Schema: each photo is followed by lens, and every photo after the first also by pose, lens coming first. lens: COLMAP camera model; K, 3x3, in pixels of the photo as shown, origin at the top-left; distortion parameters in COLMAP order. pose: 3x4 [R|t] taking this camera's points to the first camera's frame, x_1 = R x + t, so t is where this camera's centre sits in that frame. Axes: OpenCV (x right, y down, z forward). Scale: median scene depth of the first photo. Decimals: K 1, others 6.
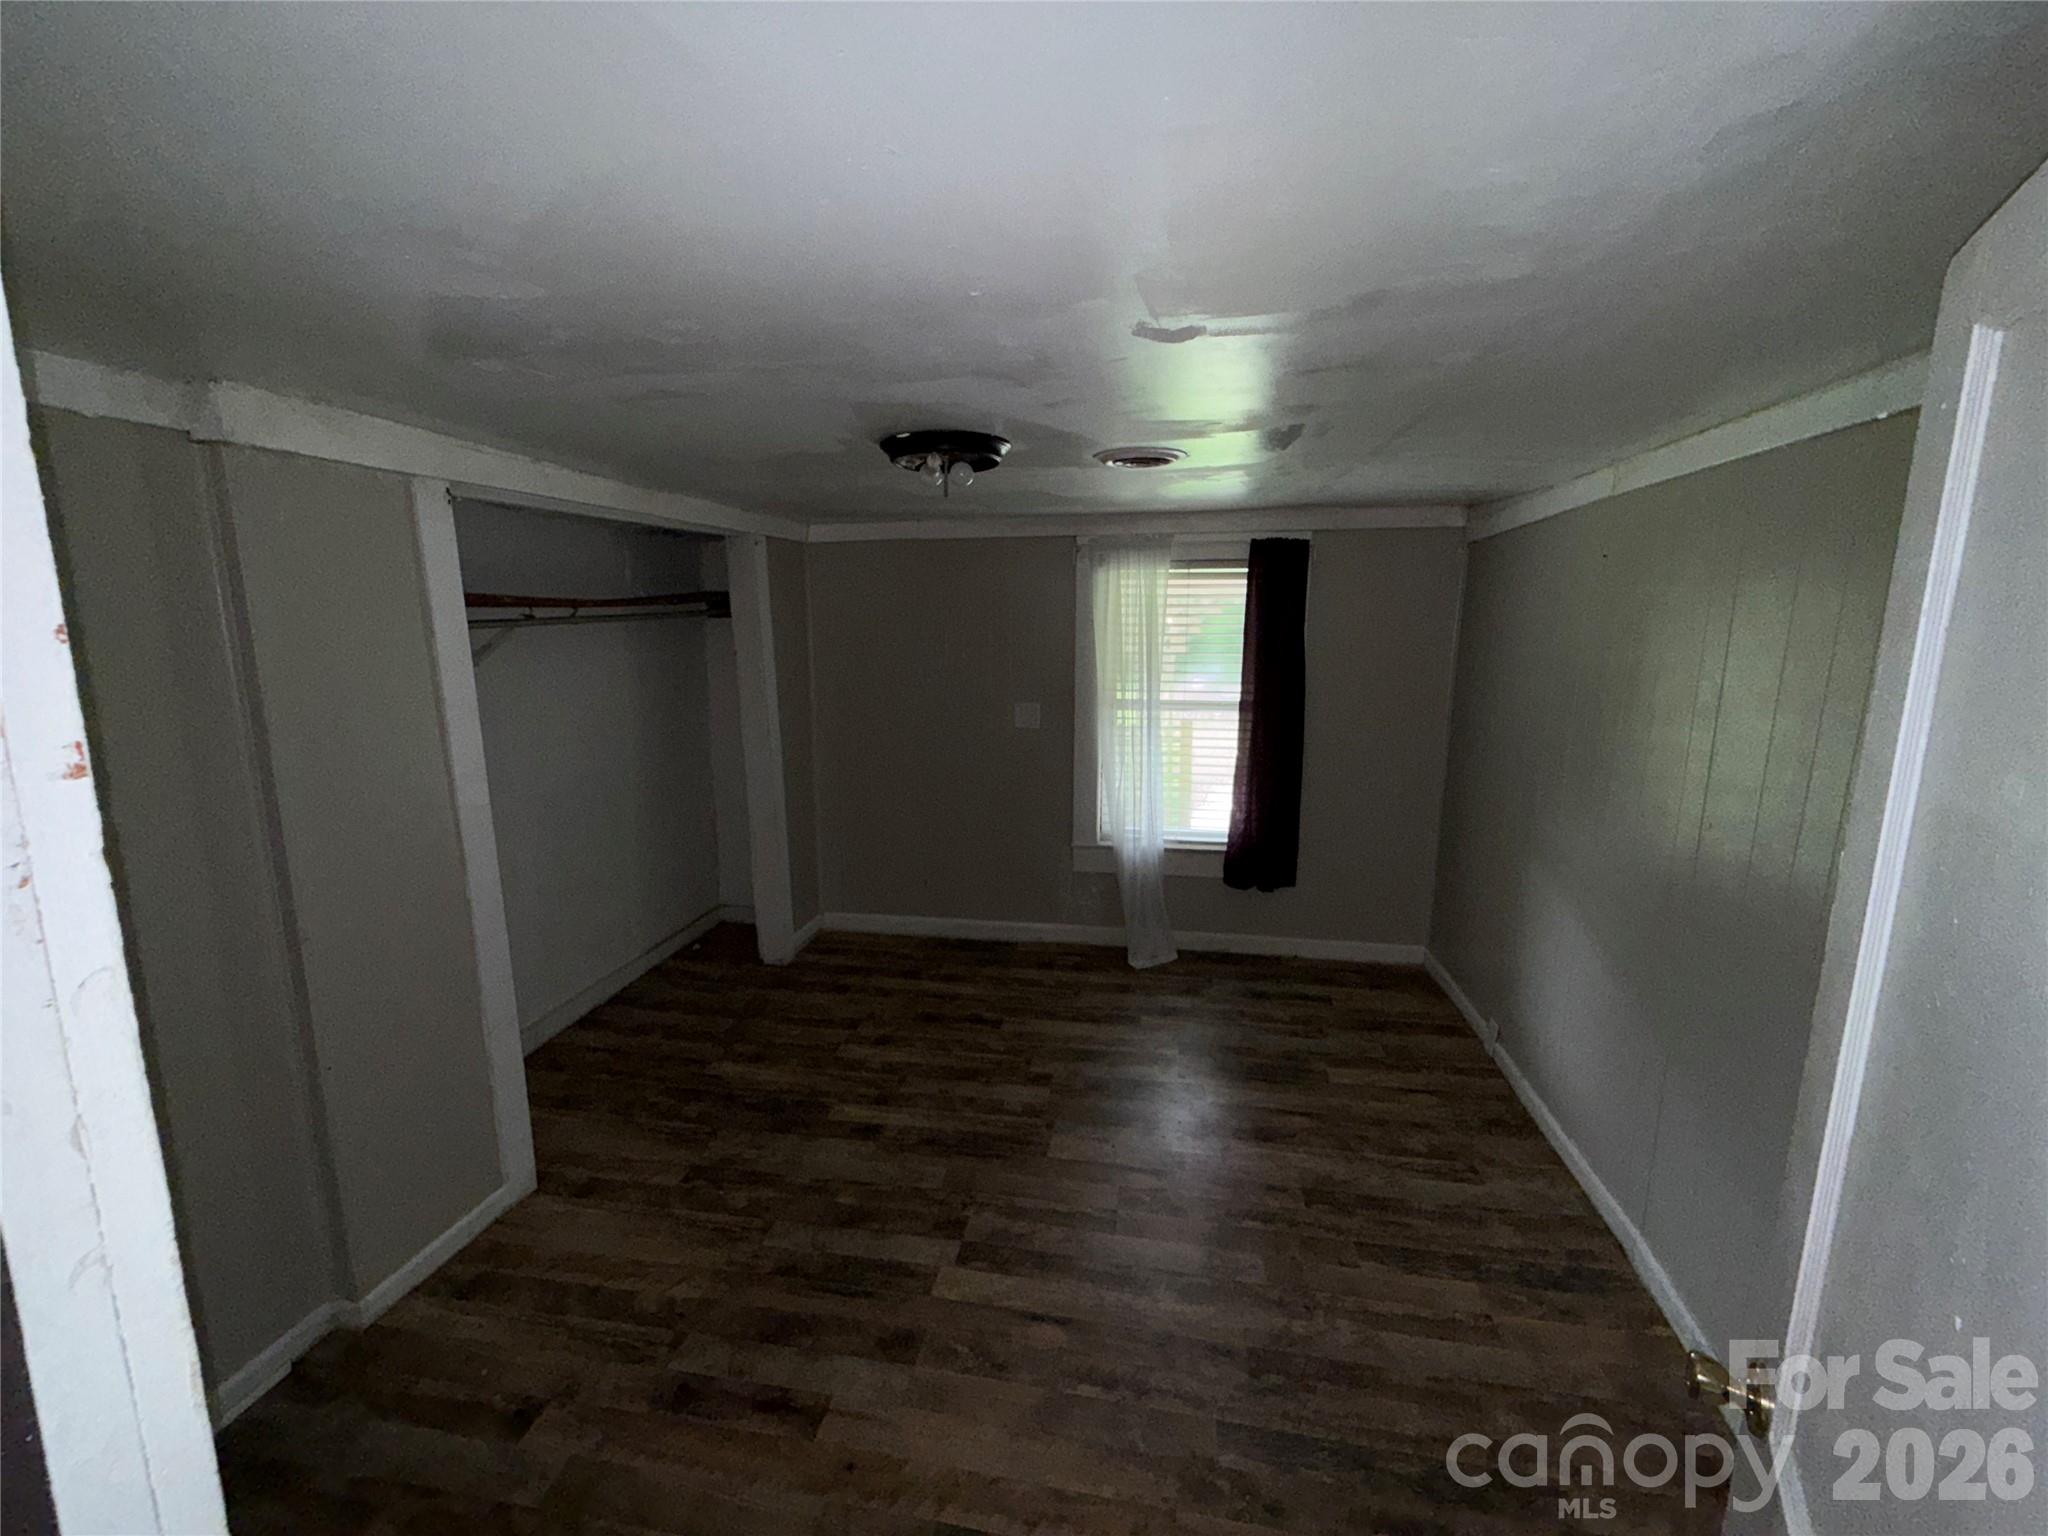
lens RADIAL K [[822.8, 0, 1024.0], [0, 822.8, 768.0], [0, 0, 1]] dist [0.001712, -0.000539]
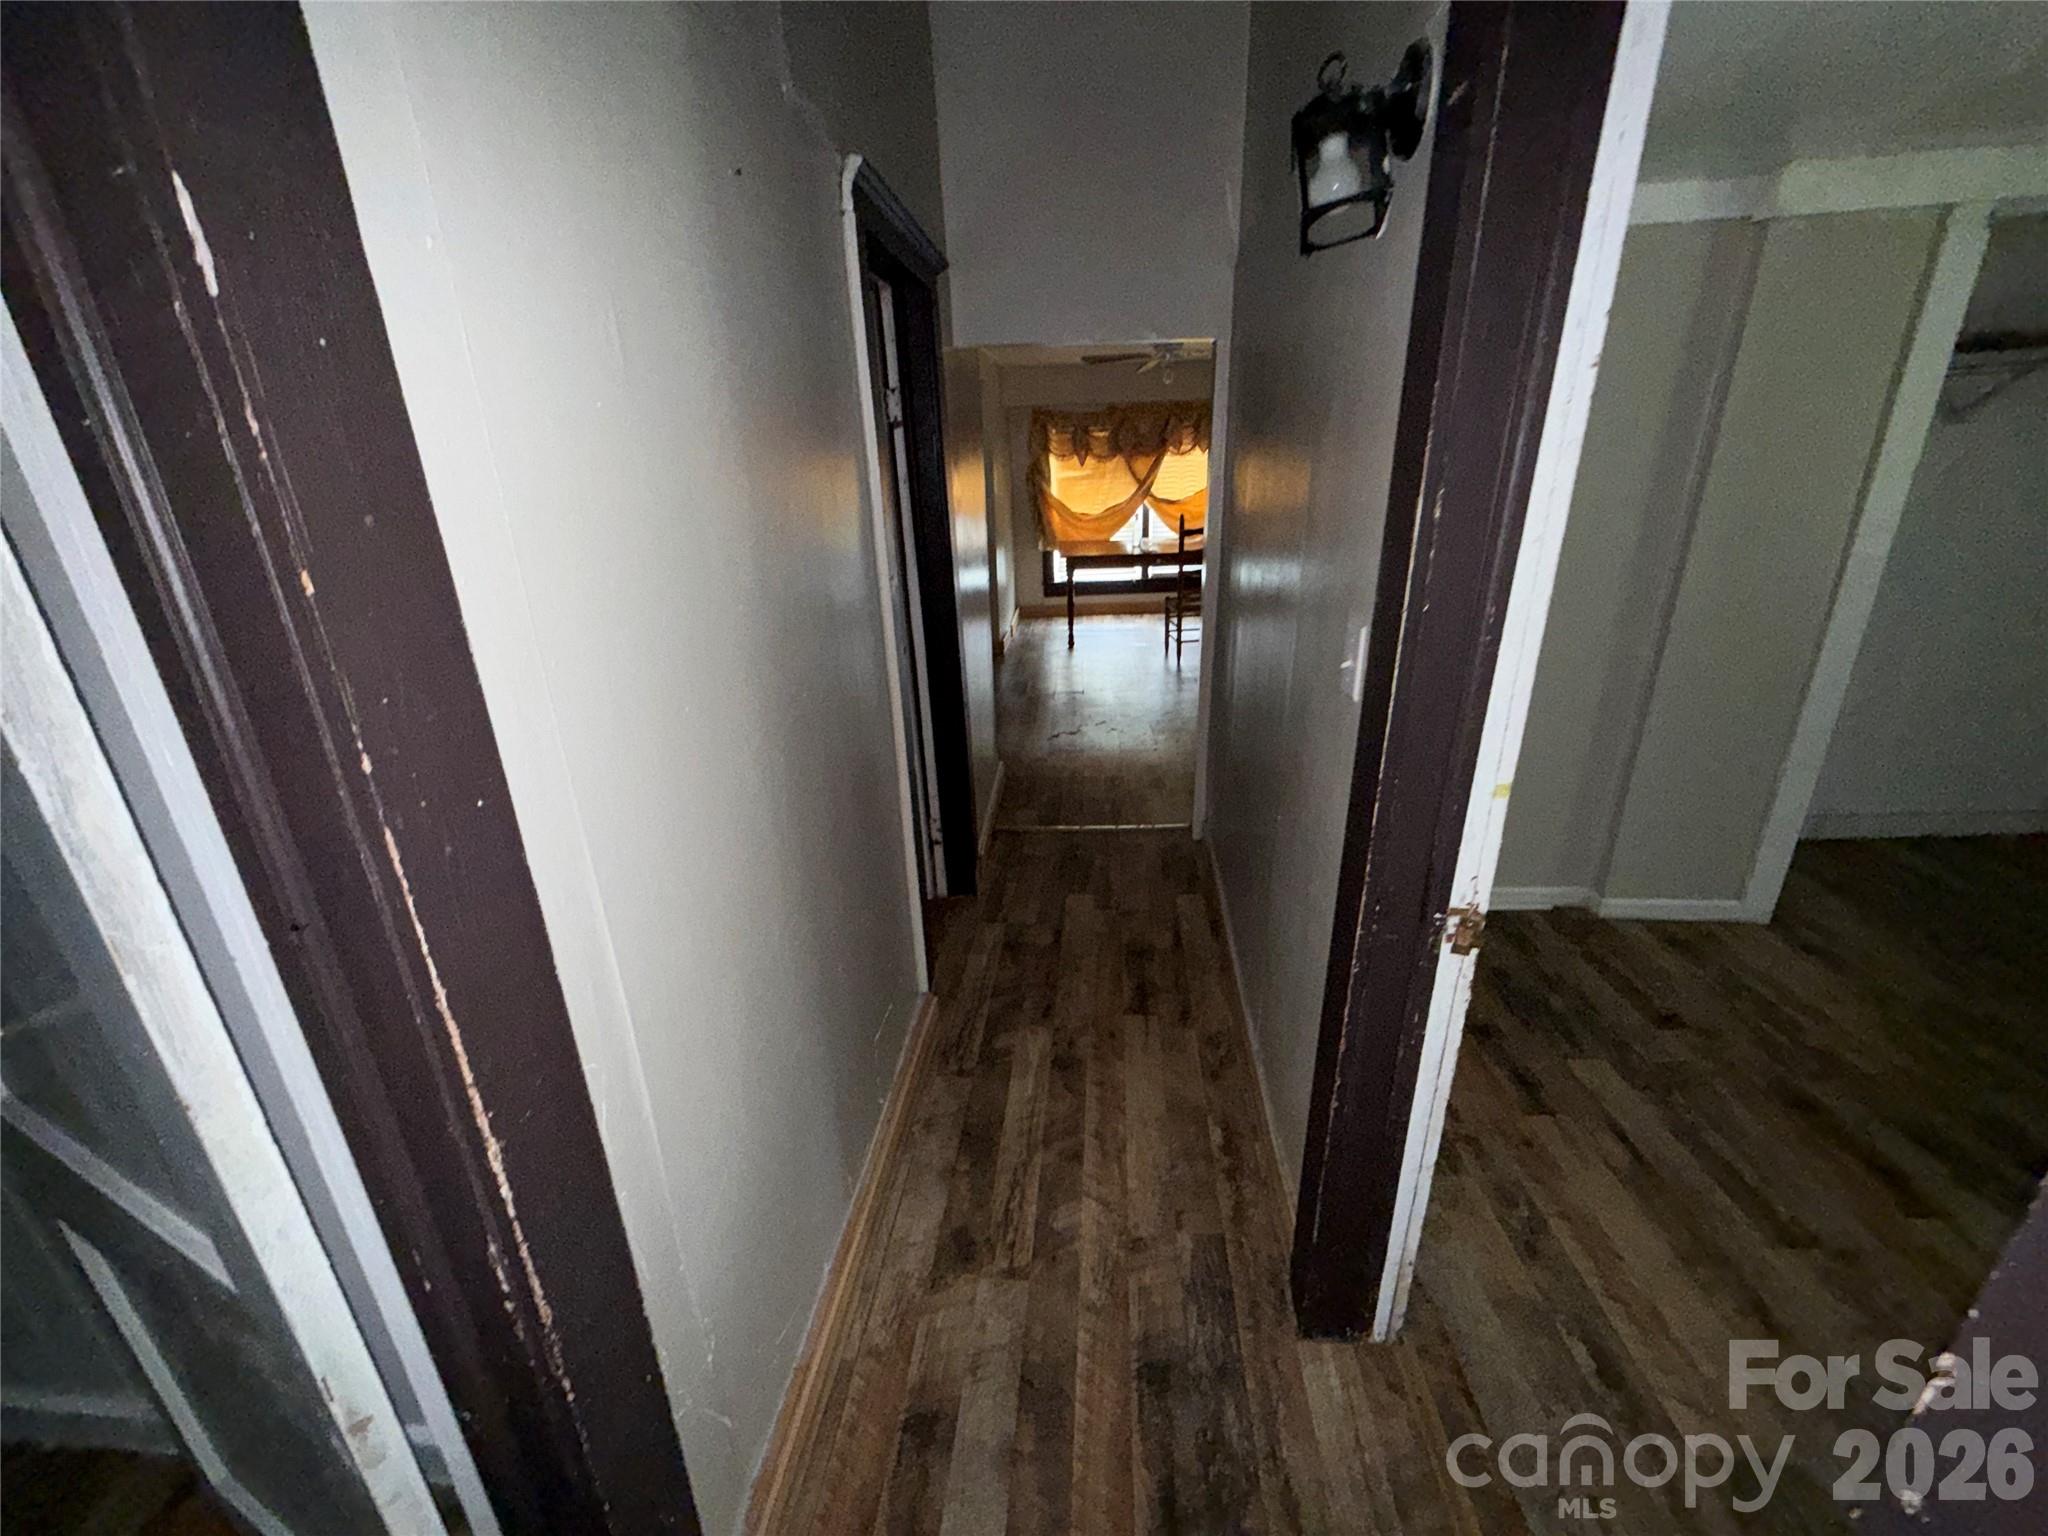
lens RADIAL K [[822.8, 0, 1024.0], [0, 822.8, 768.0], [0, 0, 1]] dist [0.001712, -0.000539]
pose [[0.111950, 0.342801, -0.932714, 0.299808], [-0.137817, 0.934899, 0.327062, 0.111354], [0.984111, 0.091930, 0.151905, -0.195203]]
